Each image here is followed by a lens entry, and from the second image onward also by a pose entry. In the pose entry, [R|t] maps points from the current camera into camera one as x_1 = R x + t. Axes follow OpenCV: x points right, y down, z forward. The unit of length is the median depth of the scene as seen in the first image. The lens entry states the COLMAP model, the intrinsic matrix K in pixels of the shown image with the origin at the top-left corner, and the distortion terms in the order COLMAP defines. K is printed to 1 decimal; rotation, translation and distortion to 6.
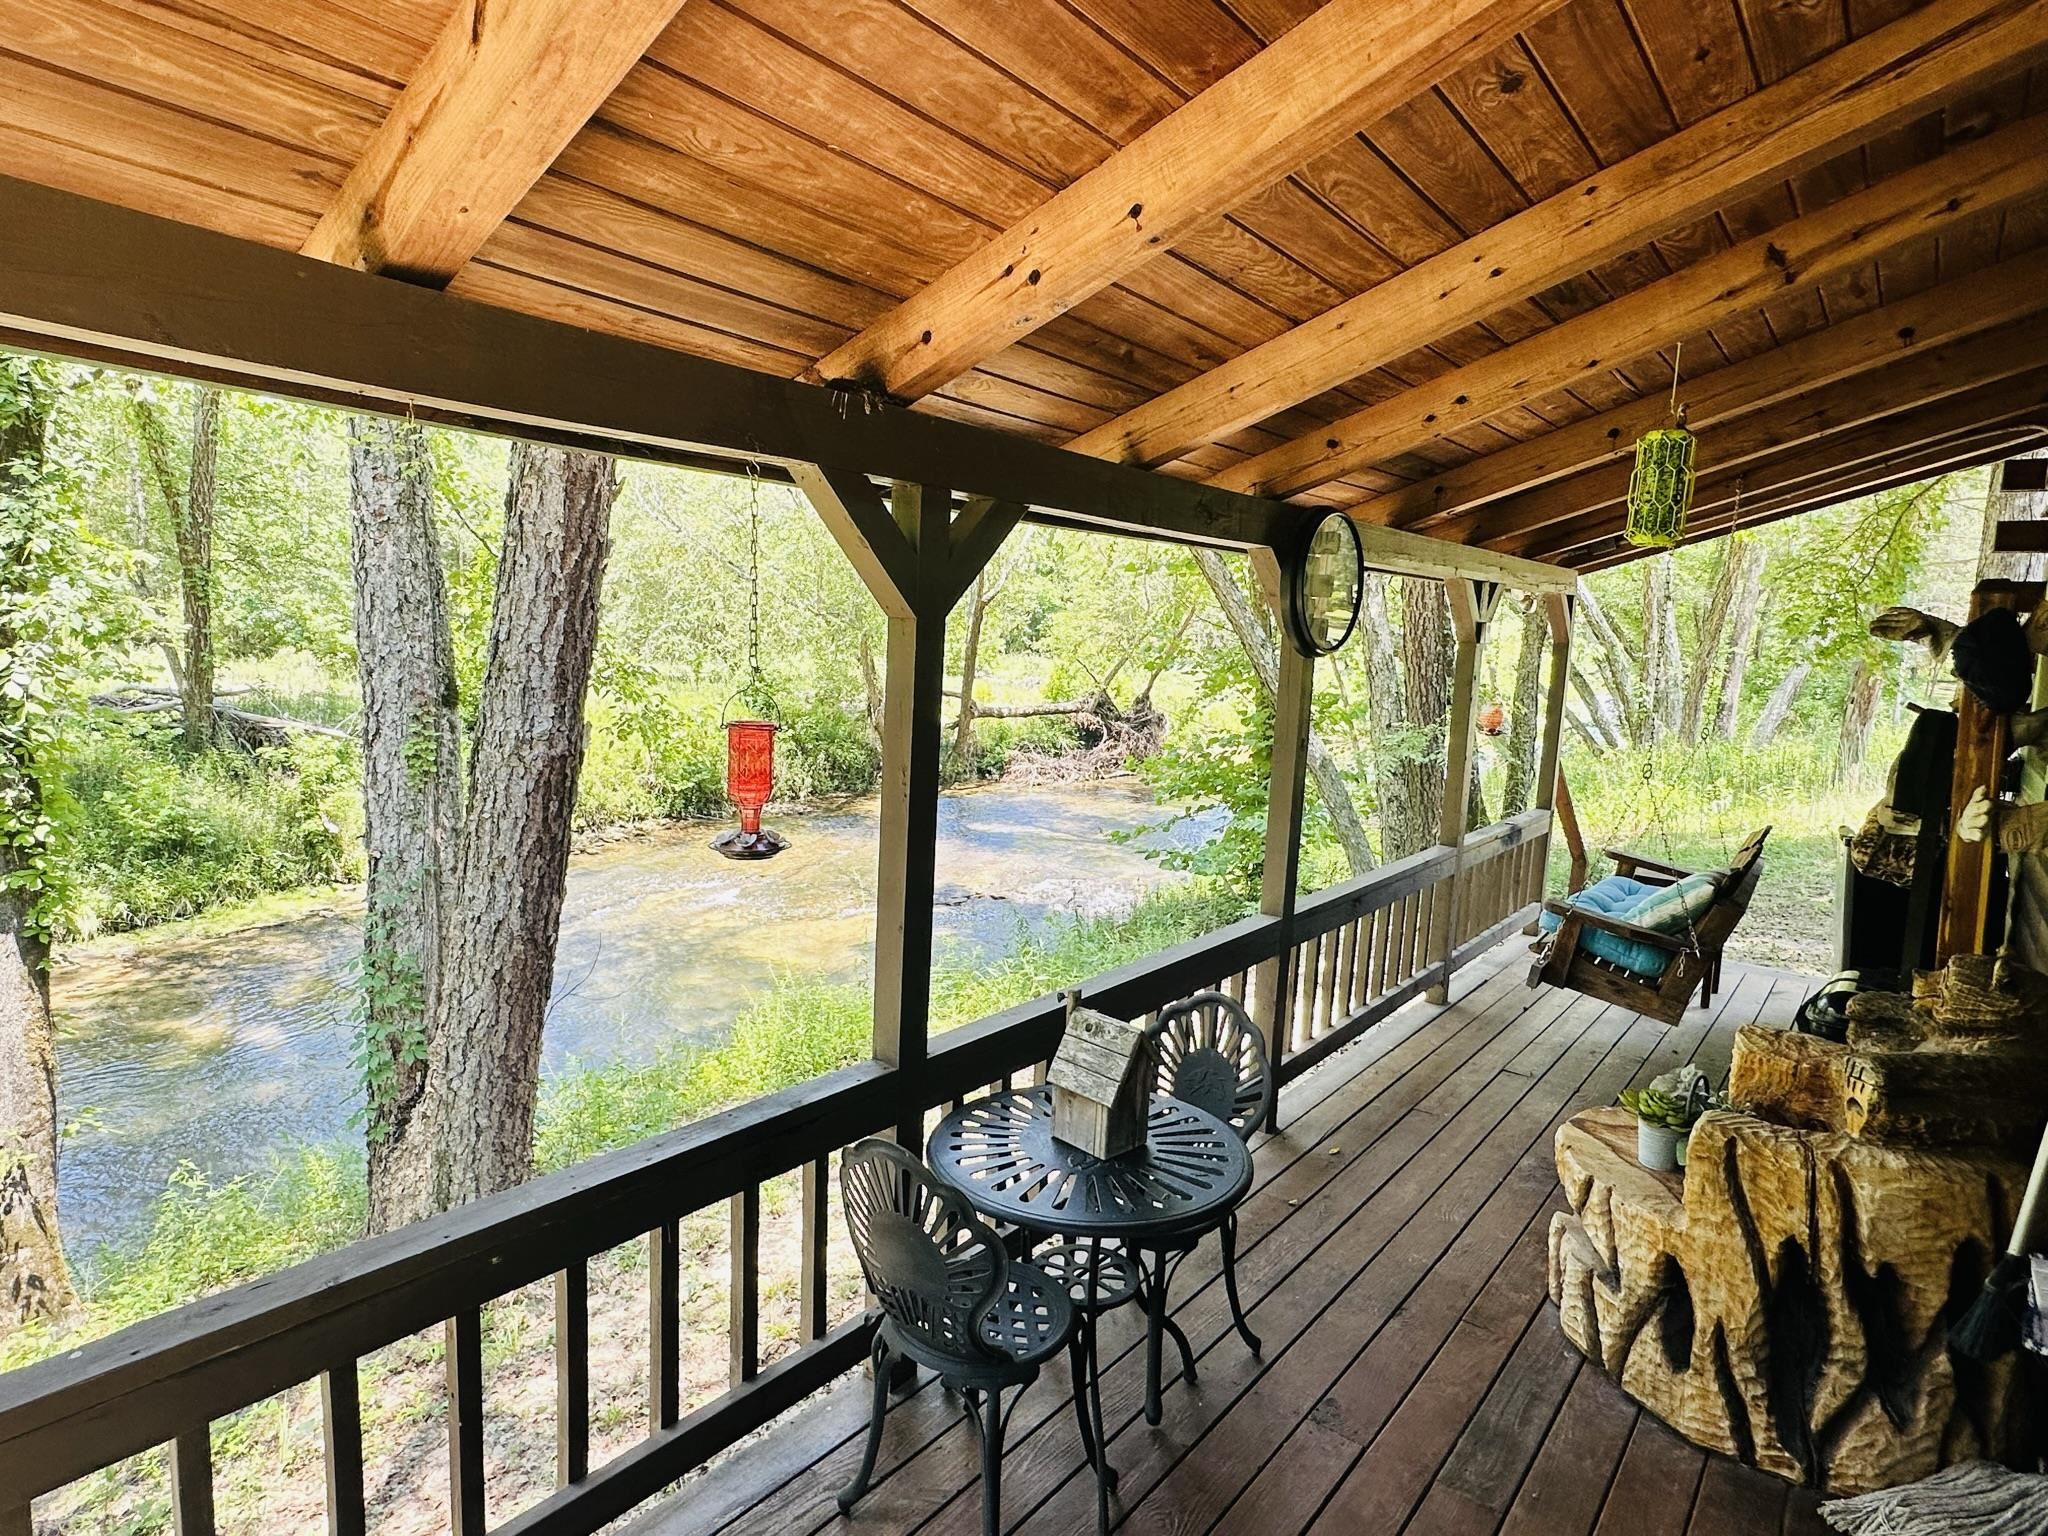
lens RADIAL K [[1079.4, 0, 1015.3], [0, 1079.4, 767.7], [0, 0, 1]] dist [-0.003413, 0.000410]
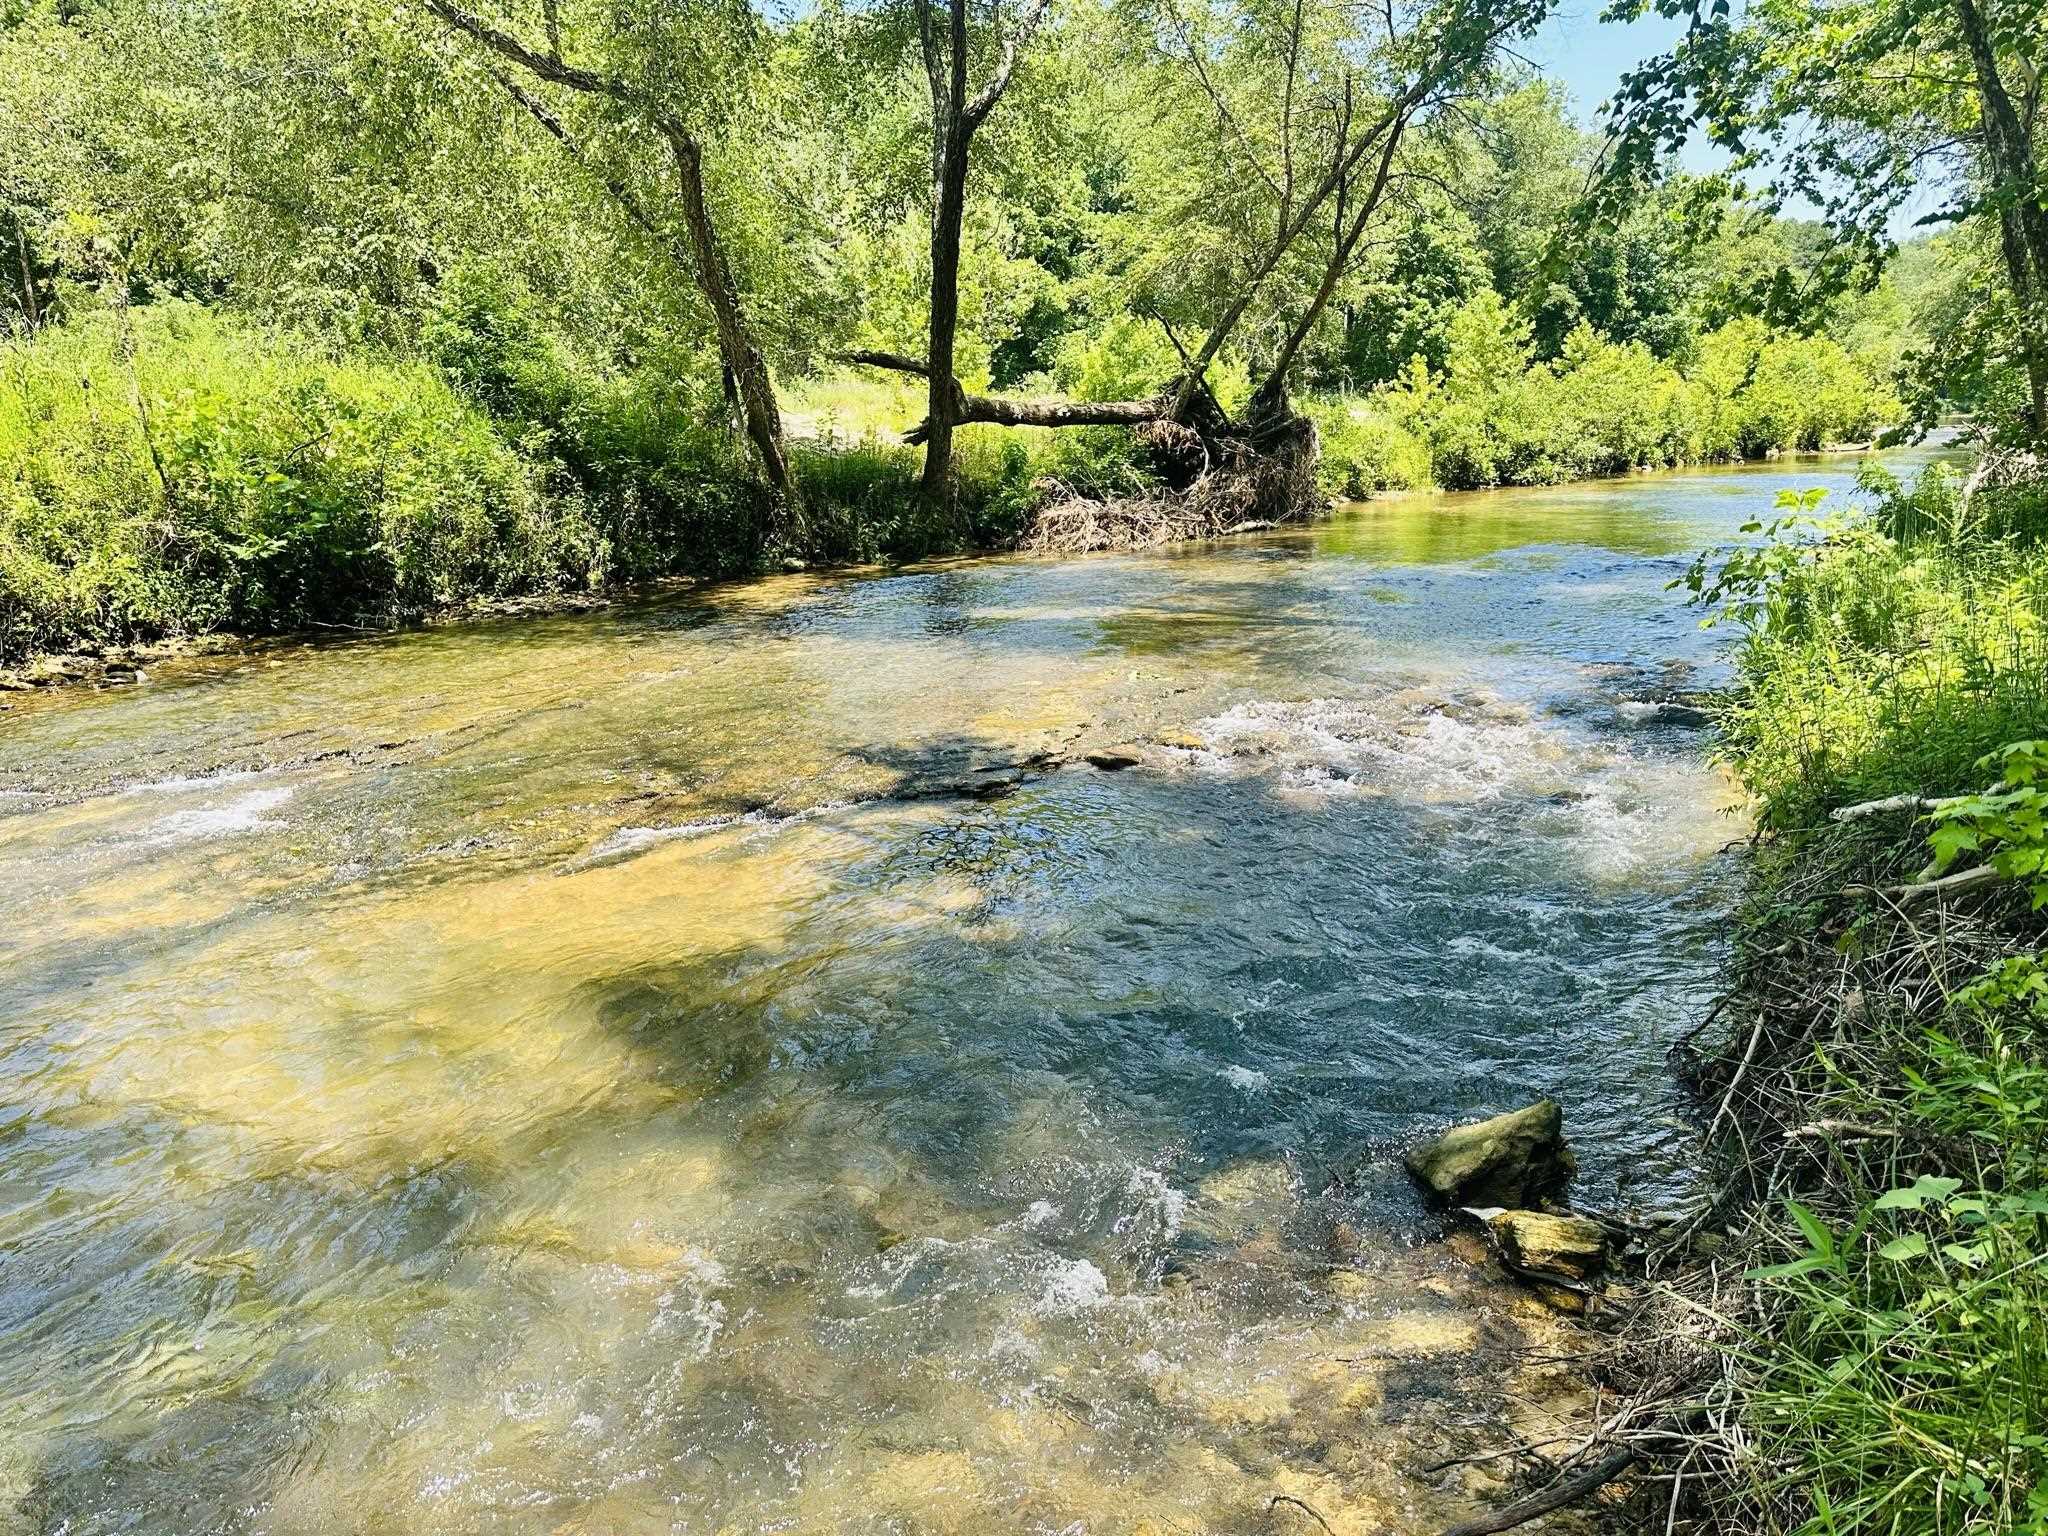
lens RADIAL K [[1453.9, 0, 1024.0], [0, 1453.9, 768.0], [0, 0, 1]] dist [0.047526, -0.054861]
pose [[0.998117, -0.060070, 0.012432, -0.594320], [0.058413, 0.992609, 0.106370, 0.947656], [-0.018730, -0.105444, 0.994249, 7.404012]]
